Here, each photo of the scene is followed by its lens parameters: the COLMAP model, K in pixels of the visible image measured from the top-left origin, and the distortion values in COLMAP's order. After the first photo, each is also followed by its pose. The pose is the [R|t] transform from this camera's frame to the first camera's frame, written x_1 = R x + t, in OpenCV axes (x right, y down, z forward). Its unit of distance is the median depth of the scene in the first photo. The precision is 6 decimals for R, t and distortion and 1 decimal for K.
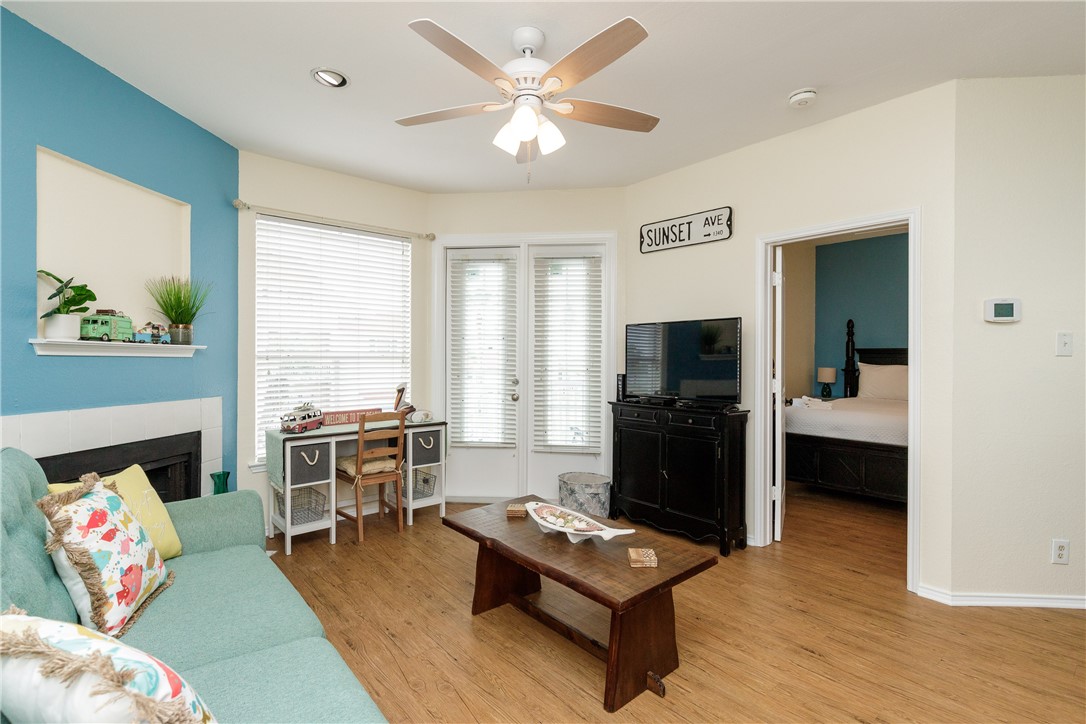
lens RADIAL K [[510.0, 0, 543.0], [0, 510.0, 362.0], [0, 0, 1]] dist [-0.002569, -0.000034]
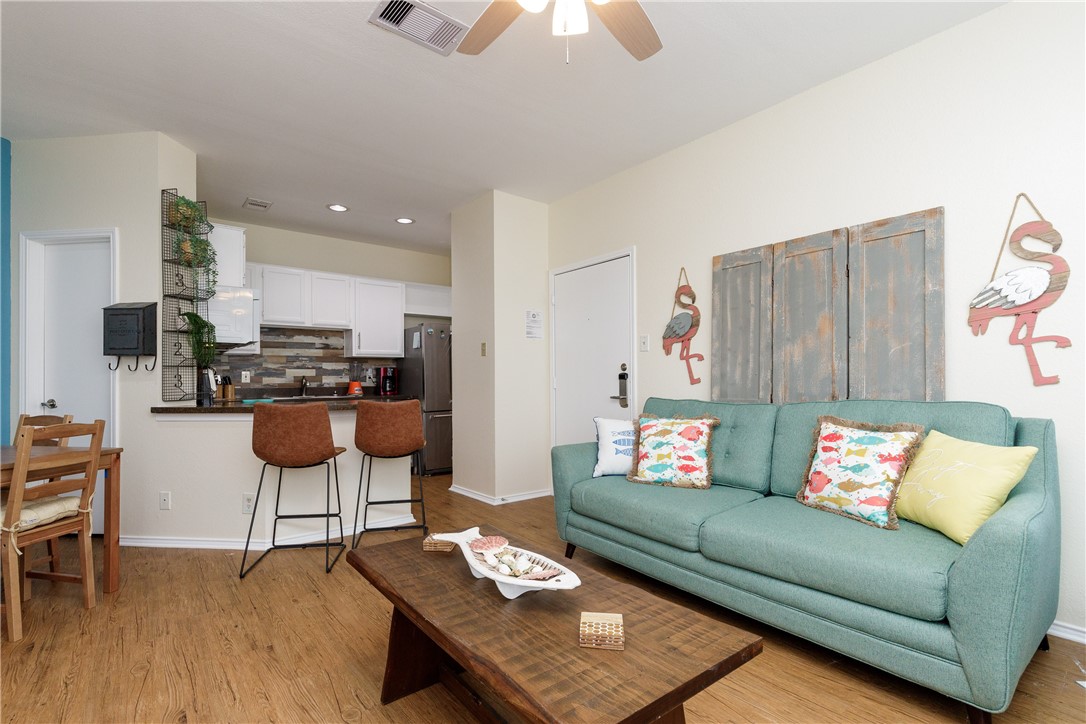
lens RADIAL K [[493.2, 0, 537.4], [0, 493.2, 371.2], [0, 0, 1]] dist [0.003192, 0.000499]
pose [[-0.999679, 0.003413, 0.025093, -0.001910], [0.003281, 0.999981, -0.005278, 0.045799], [-0.025110, -0.005194, -0.999671, 1.077960]]
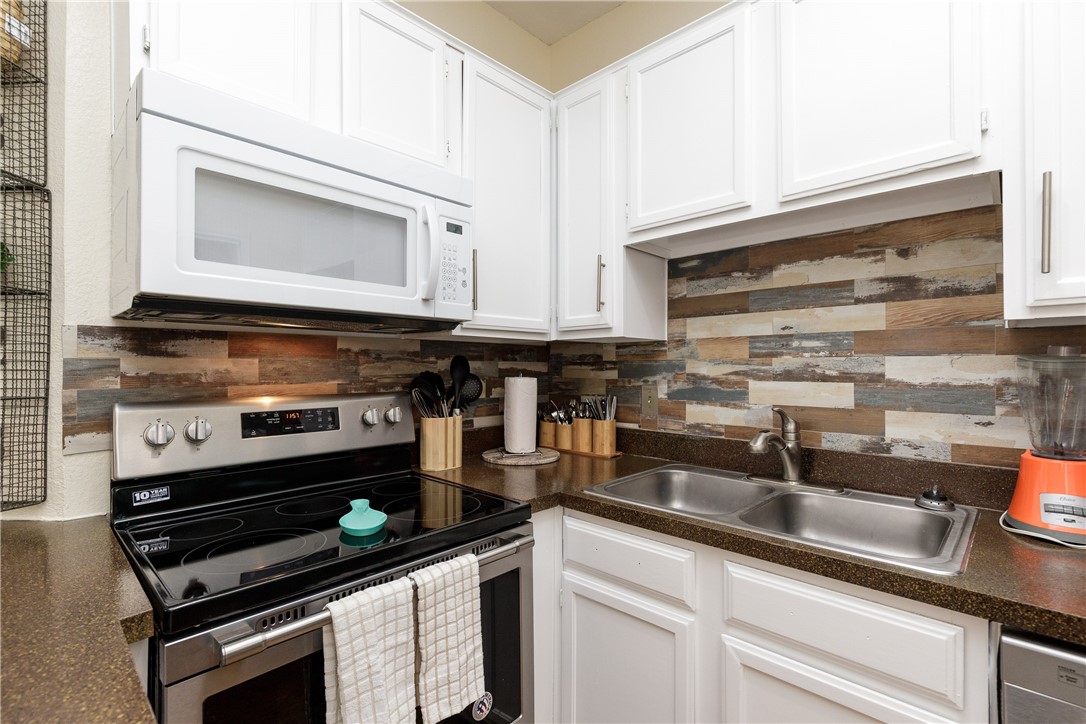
lens RADIAL K [[489.5, 0, 546.2], [0, 489.5, 360.3], [0, 0, 1]] dist [0.001847, 0.000255]
pose [[-0.108721, 0.004001, 0.994064, 0.375740], [0.009798, 0.999948, -0.002953, 0.009192], [-0.994024, 0.009418, -0.108754, -0.191577]]
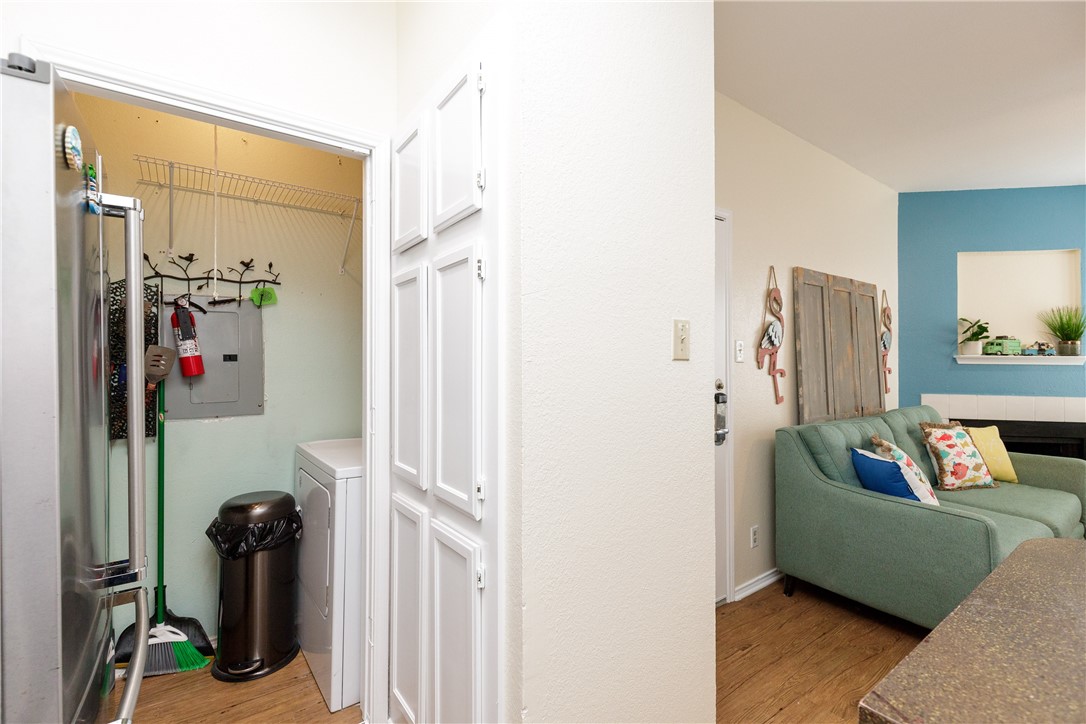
lens RADIAL K [[484.8, 0, 541.0], [0, 484.8, 359.6], [0, 0, 1]] dist [0.003230, 0.000451]
pose [[-0.070314, -0.011343, -0.997460, 0.580521], [-0.011364, 0.999880, -0.010569, 0.004458], [0.997460, 0.010592, -0.070434, -0.262547]]
